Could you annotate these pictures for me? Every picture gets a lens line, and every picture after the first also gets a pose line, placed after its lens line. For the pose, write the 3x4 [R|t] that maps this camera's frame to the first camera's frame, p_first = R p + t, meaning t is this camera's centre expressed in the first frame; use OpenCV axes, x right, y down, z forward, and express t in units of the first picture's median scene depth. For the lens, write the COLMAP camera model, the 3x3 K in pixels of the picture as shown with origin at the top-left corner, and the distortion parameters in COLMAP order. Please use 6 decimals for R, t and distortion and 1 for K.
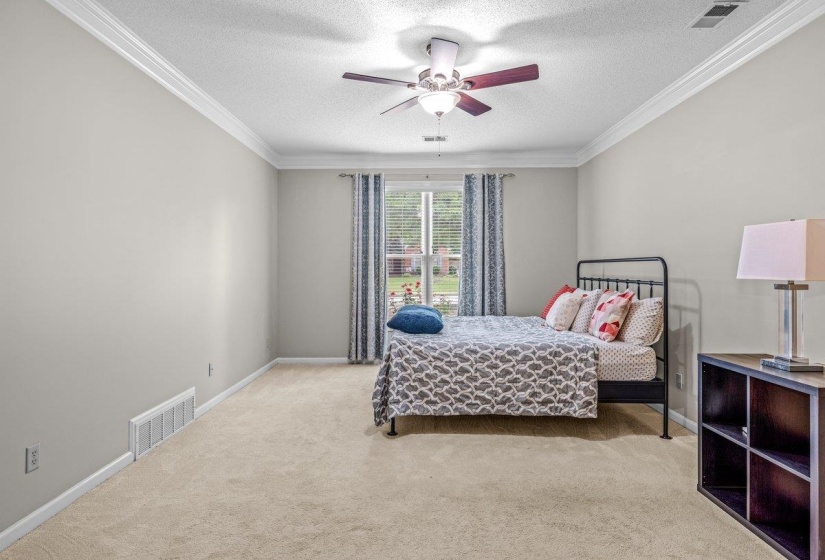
lens RADIAL K [[459.4, 0, 413.5], [0, 459.4, 270.9], [0, 0, 1]] dist [-0.000165, 0.000091]
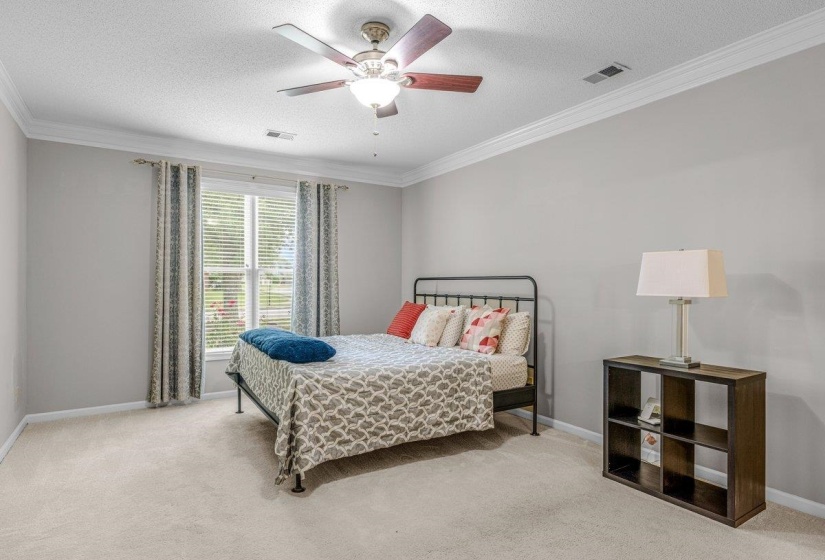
lens RADIAL K [[449.4, 0, 412.5], [0, 449.4, 287.9], [0, 0, 1]] dist [-0.001622, -0.000304]
pose [[0.839834, -0.000405, 0.542843, -0.309798], [-0.001890, 0.999991, 0.003670, -0.004683], [-0.542840, -0.004108, 0.839826, 0.228690]]
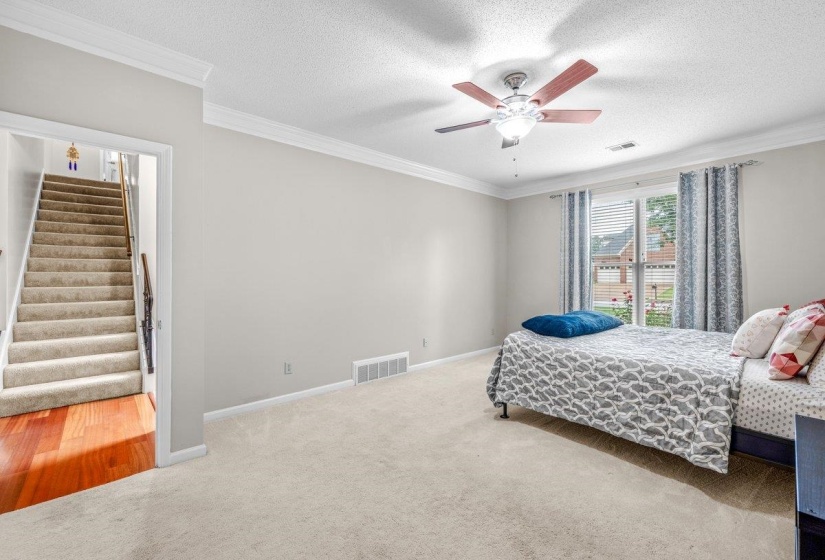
lens RADIAL K [[353.0, 0, 411.5], [0, 353.0, 276.0], [0, 0, 1]] dist [0.000558, 0.000150]
pose [[0.671730, 0.001204, -0.740795, 0.469655], [-0.002488, 0.999997, -0.000630, -0.005869], [0.740792, 0.002267, 0.671731, 0.215068]]
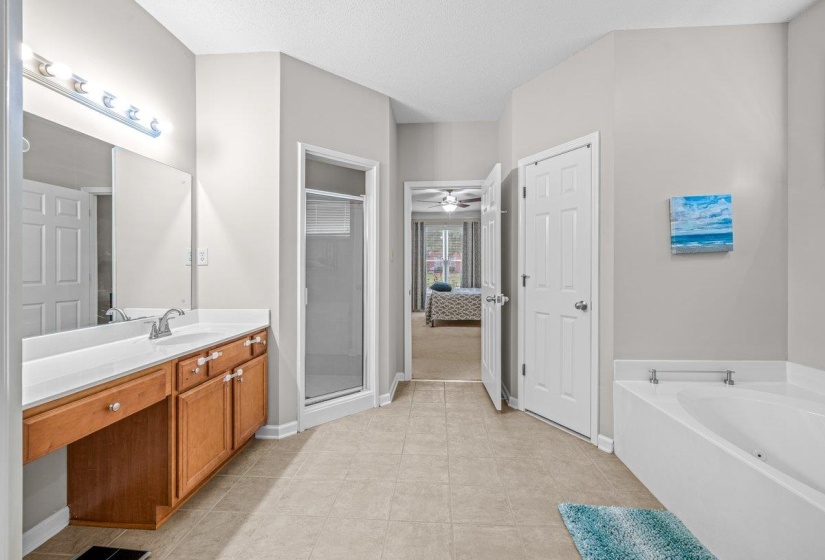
lens RADIAL K [[353.0, 0, 411.5], [0, 353.0, 276.0], [0, 0, 1]] dist [0.000558, 0.000150]
pose [[0.997833, 0.000454, -0.065800, -0.033106], [0.000575, 0.999878, 0.015614, 0.022362], [0.065799, -0.015618, 0.997711, -1.085147]]
